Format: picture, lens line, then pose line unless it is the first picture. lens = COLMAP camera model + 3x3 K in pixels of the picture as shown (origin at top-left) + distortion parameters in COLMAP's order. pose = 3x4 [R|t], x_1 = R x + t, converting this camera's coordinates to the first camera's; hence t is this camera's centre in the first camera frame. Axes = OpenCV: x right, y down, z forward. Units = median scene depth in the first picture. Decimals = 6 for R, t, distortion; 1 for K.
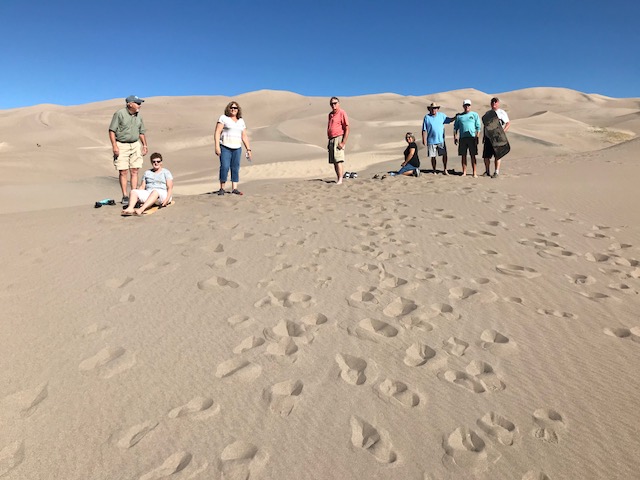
lens RADIAL K [[517.2, 0, 320.6], [0, 517.2, 238.5], [0, 0, 1]] dist [0.012036, -0.019598]
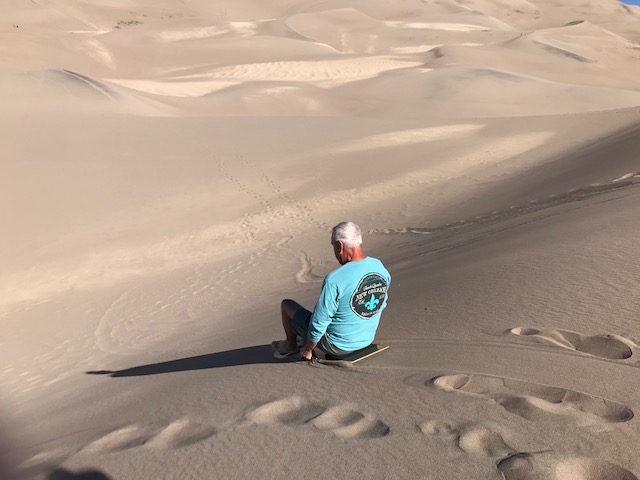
lens RADIAL K [[517.2, 0, 314.8], [0, 517.2, 234.8], [0, 0, 1]] dist [0.012036, -0.019598]
pose [[0.997476, 0.069090, -0.016389, 0.035159], [-0.065164, 0.982364, 0.175253, -0.034818], [0.028208, -0.173743, 0.984387, 0.155995]]
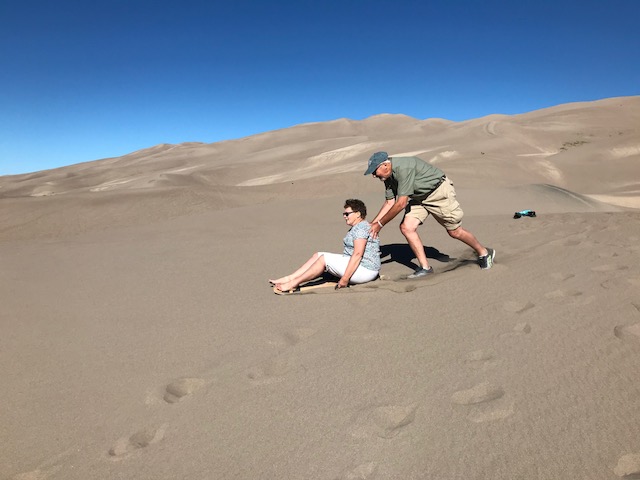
lens RADIAL K [[517.2, 0, 316.4], [0, 517.2, 237.3], [0, 0, 1]] dist [0.012036, -0.019598]
pose [[0.696406, 0.100588, -0.710564, -0.000373], [-0.111635, 0.993260, 0.031196, -0.001056], [0.708912, 0.057598, 0.702941, 0.005329]]
